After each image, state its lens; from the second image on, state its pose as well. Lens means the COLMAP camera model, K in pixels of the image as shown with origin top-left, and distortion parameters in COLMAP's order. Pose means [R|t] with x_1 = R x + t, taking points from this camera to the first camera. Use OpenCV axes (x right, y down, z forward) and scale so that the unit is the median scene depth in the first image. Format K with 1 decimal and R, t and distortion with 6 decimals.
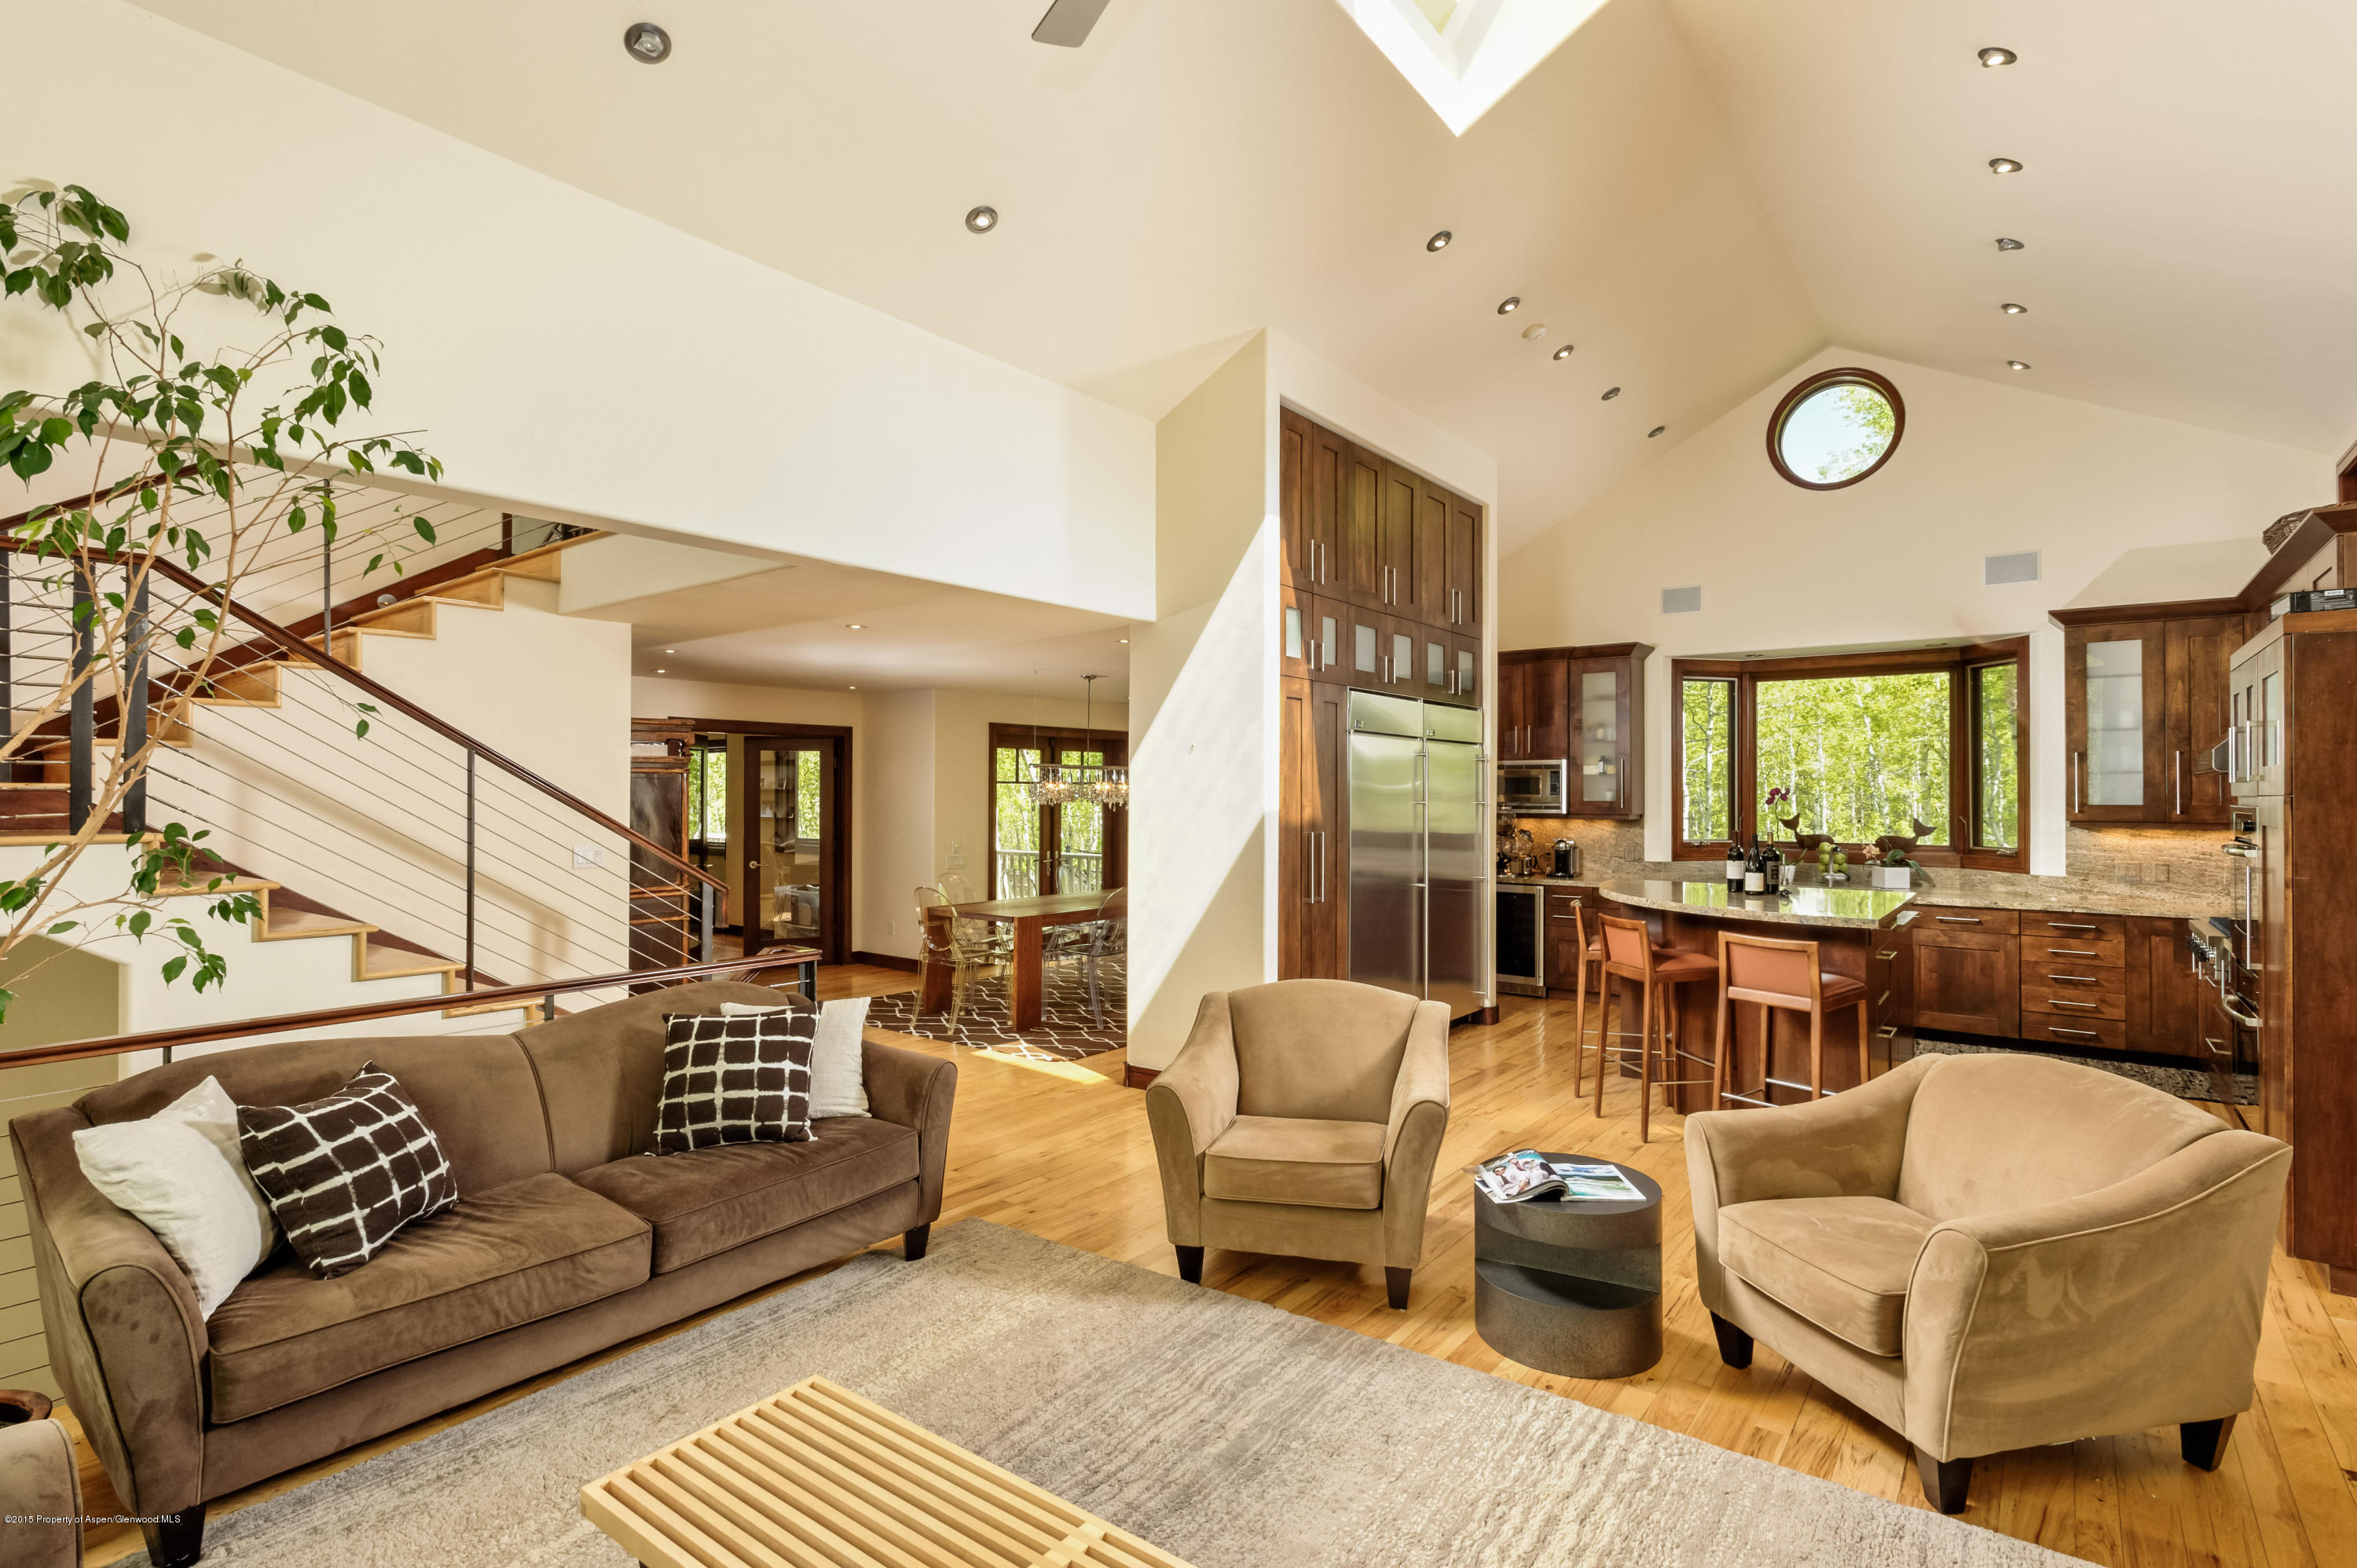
lens RADIAL K [[1133.2, 0, 1178.5], [0, 1133.2, 784.0], [0, 0, 1]] dist [0.020578, 0.000095]
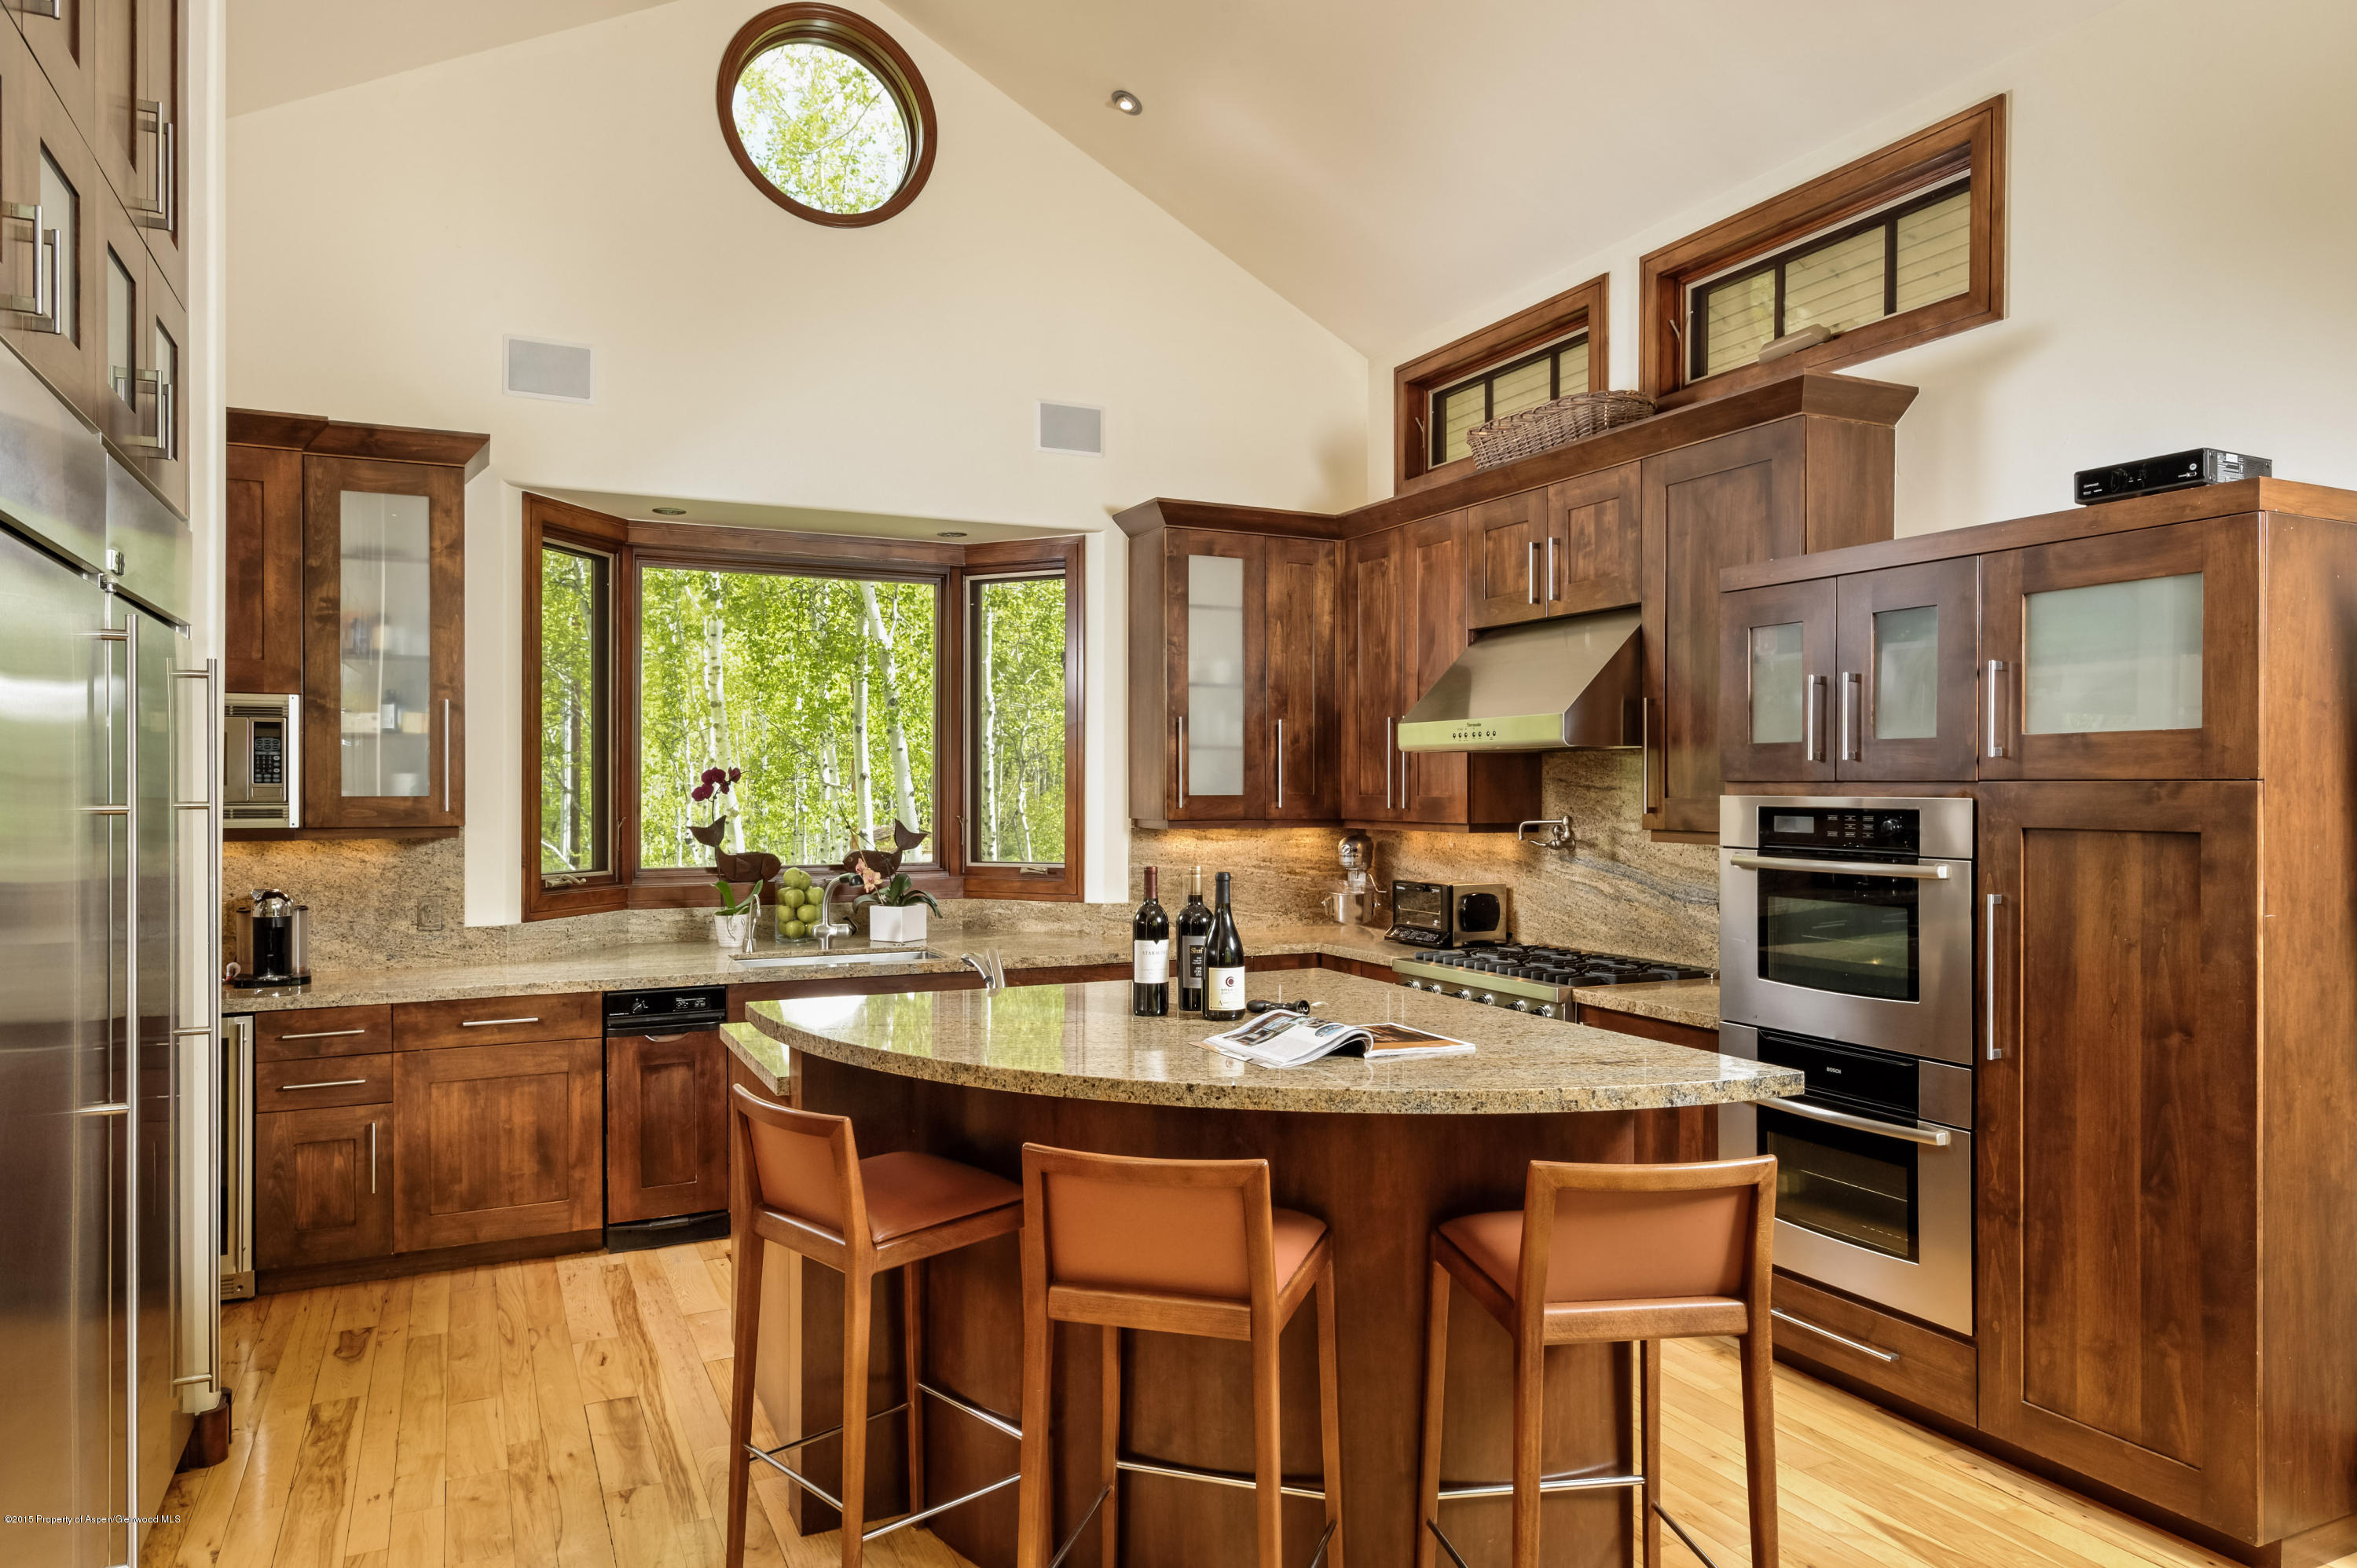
lens RADIAL K [[1495.0, 0, 1178.5], [0, 1495.0, 784.0], [0, 0, 1]] dist [0.004884, 0.000560]
pose [[0.446666, -0.002845, 0.894696, 0.003306], [-0.007271, 0.999950, 0.006810, 0.004731], [-0.894671, -0.009548, 0.446623, 0.525623]]
